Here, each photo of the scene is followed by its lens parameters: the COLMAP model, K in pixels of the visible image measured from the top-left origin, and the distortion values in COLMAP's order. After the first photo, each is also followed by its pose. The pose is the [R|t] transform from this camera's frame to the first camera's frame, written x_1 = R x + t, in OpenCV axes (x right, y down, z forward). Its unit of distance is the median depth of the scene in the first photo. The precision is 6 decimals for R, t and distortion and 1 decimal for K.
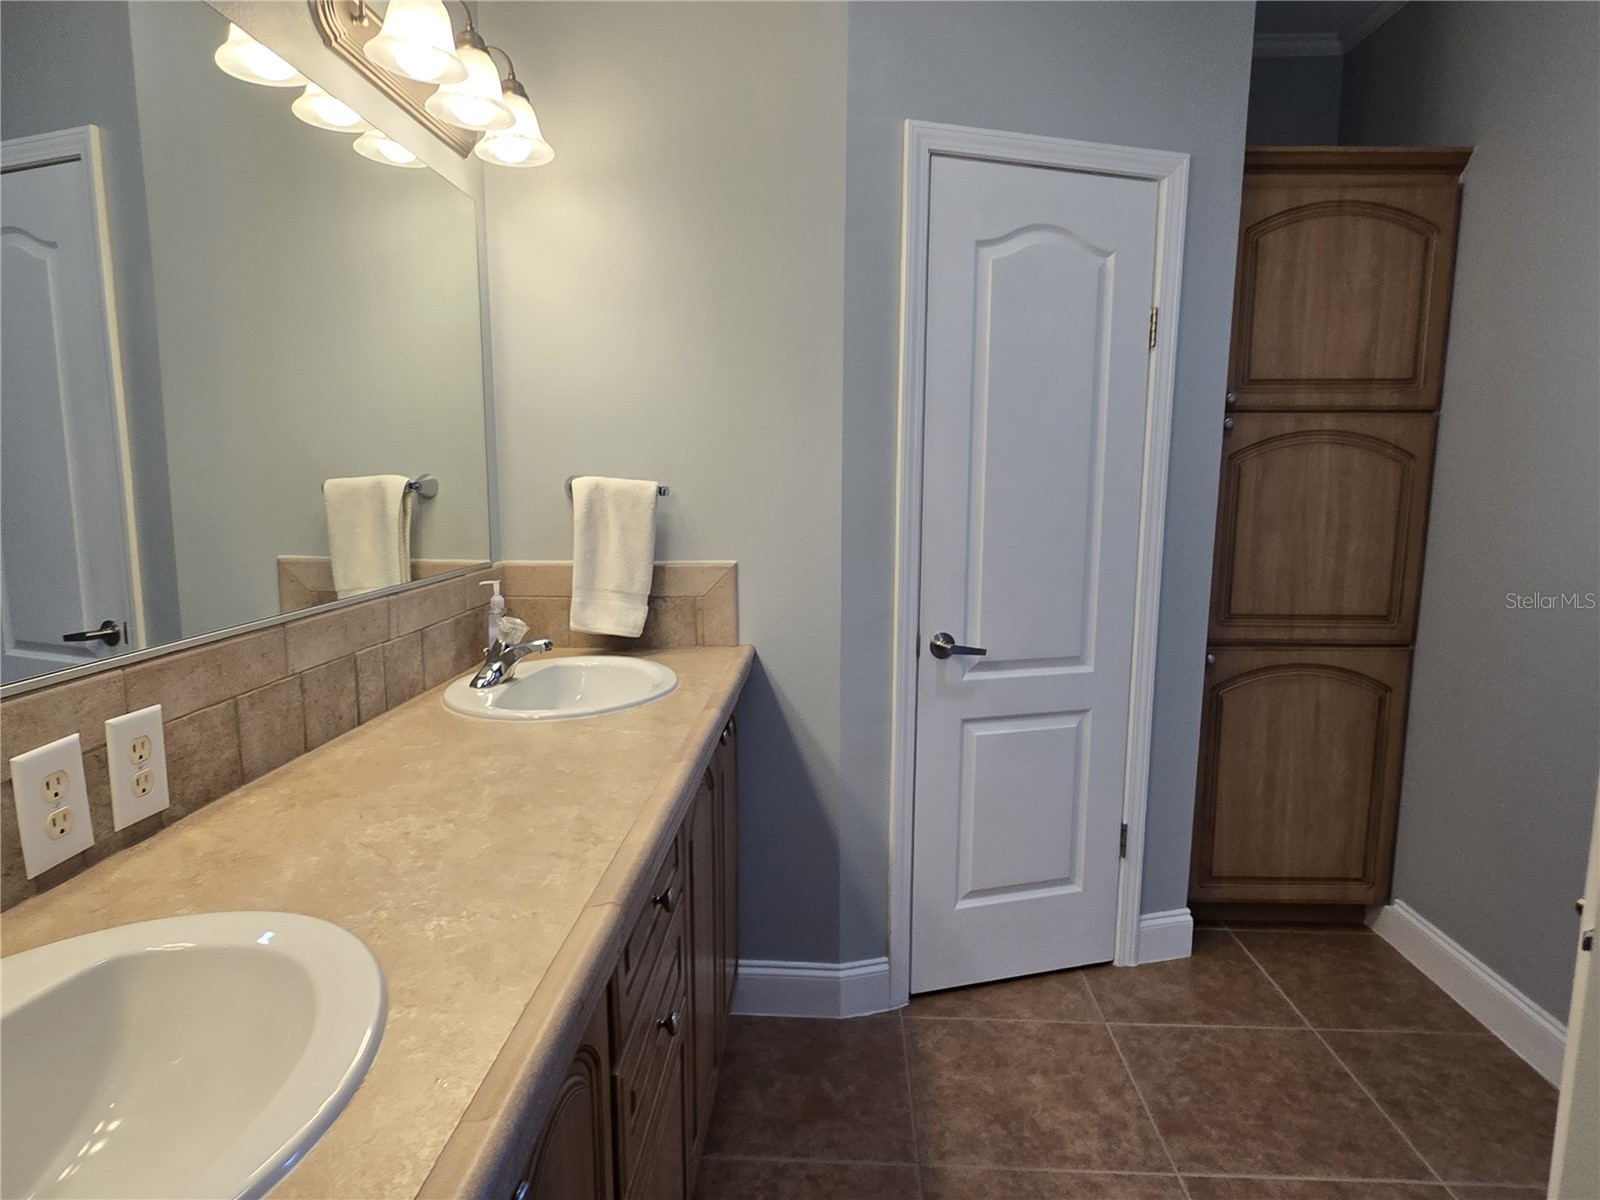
lens RADIAL K [[934.1, 0, 802.3], [0, 934.1, 591.2], [0, 0, 1]] dist [0.001466, -0.001171]
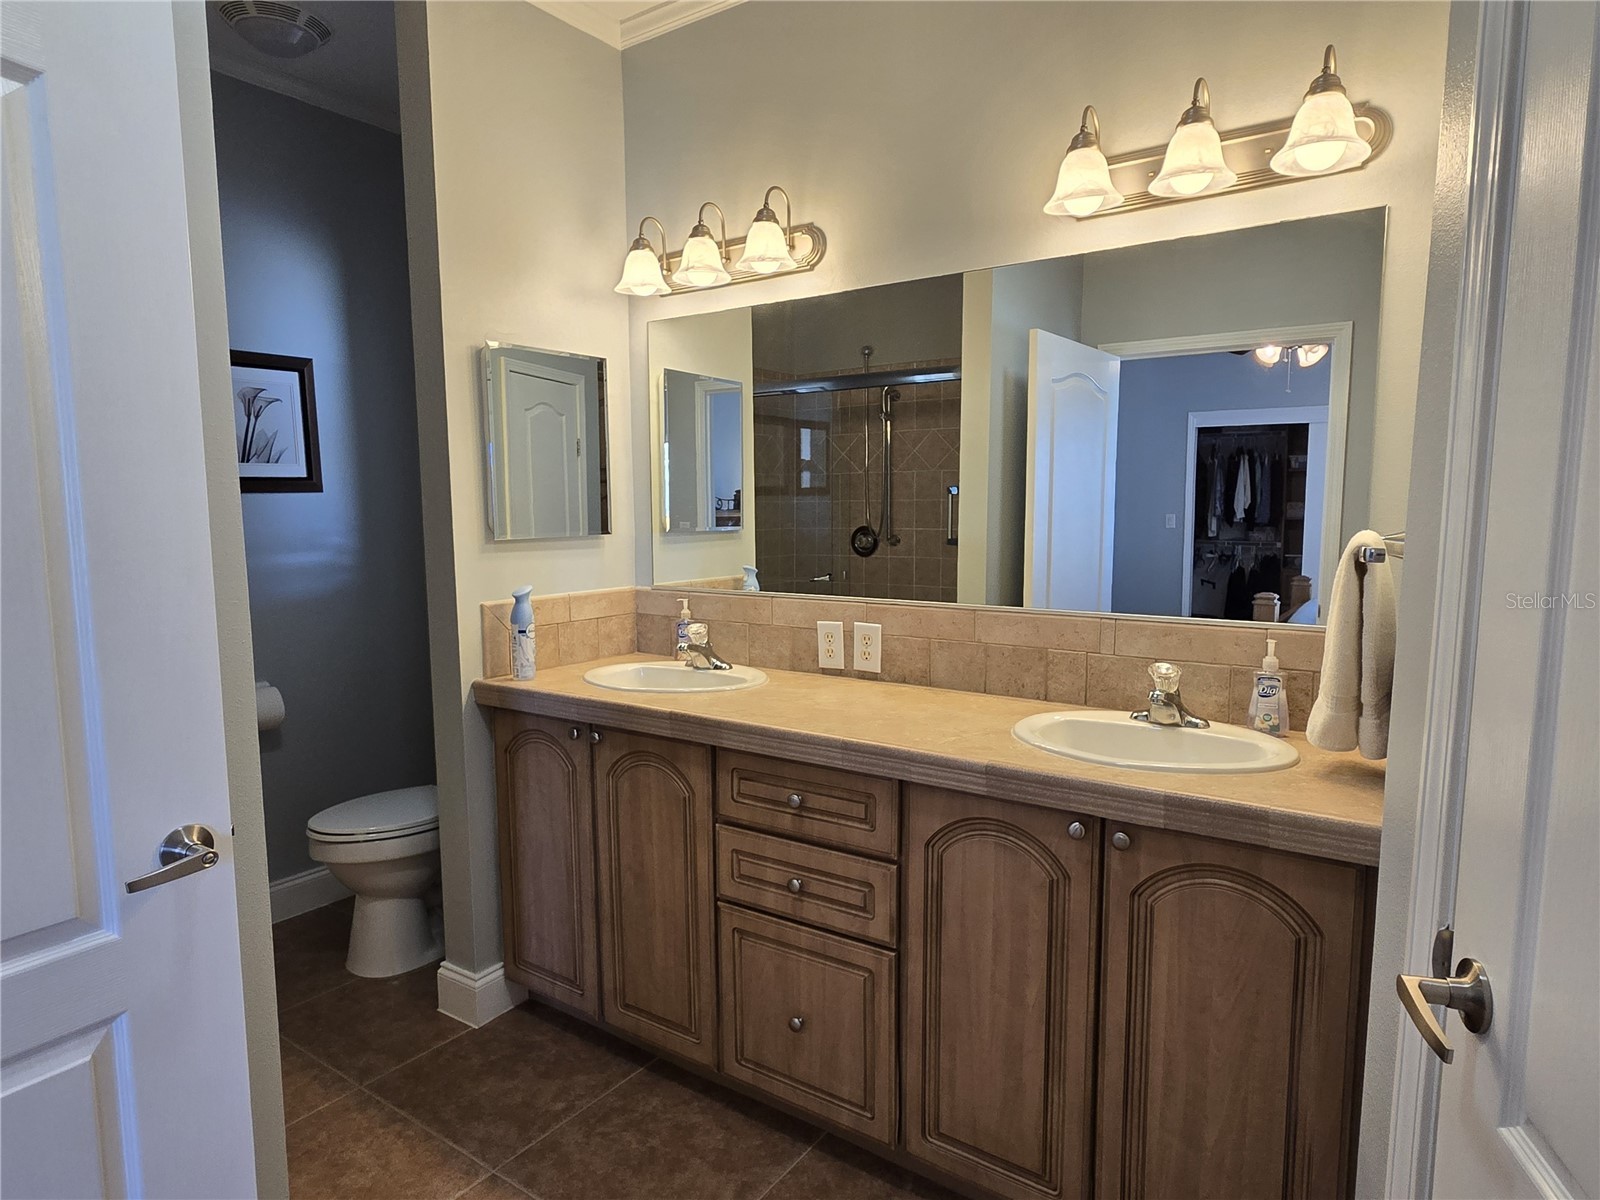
lens RADIAL K [[934.1, 0, 799.7], [0, 934.1, 608.3], [0, 0, 1]] dist [0.001466, -0.001171]
pose [[-0.535211, 0.089633, -0.839949, 1.237155], [-0.105566, 0.979462, 0.171786, -0.270186], [0.838096, 0.180612, -0.514757, 1.939756]]
